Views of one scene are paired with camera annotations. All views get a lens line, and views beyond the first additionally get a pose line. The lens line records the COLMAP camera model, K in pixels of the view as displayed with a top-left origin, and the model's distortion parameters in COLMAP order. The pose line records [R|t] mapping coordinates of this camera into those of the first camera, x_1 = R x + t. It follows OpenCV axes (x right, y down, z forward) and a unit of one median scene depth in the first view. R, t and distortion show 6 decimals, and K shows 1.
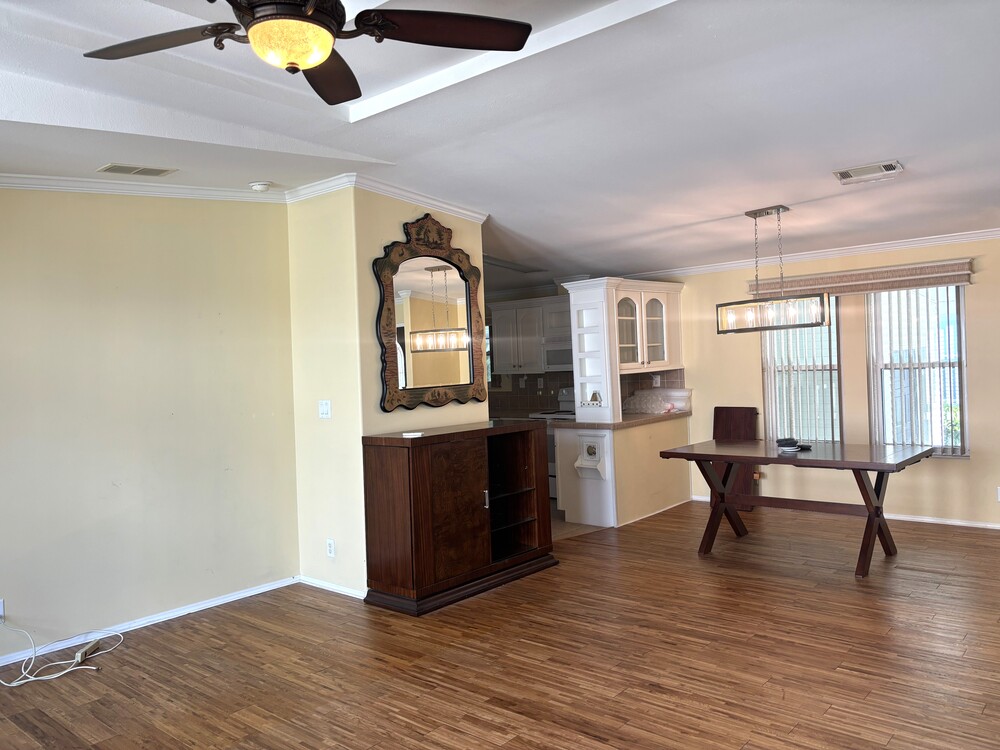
lens RADIAL K [[740.2, 0, 500.0], [0, 740.2, 375.0], [0, 0, 1]] dist [0.001471, -0.004442]
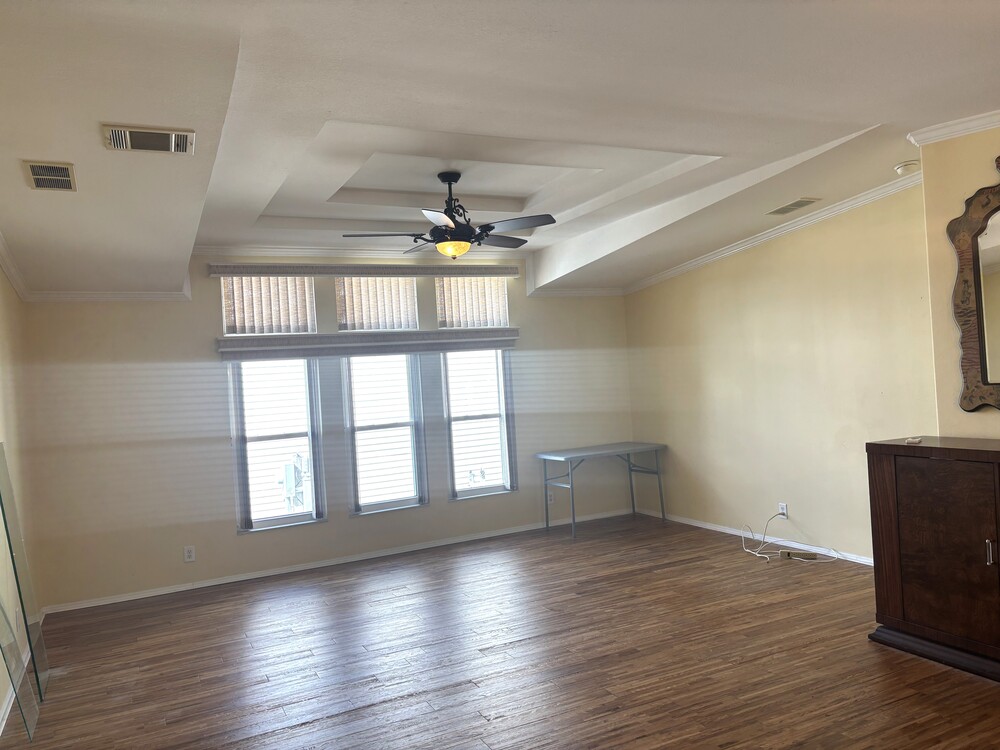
lens RADIAL K [[763.6, 0, 500.0], [0, 763.6, 375.0], [0, 0, 1]] dist [-0.001013, -0.001387]
pose [[-0.400293, 0.065688, -0.914030, 1.053718], [0.075720, 0.996388, 0.038446, -0.077071], [0.913254, -0.053820, -0.403820, 1.149194]]
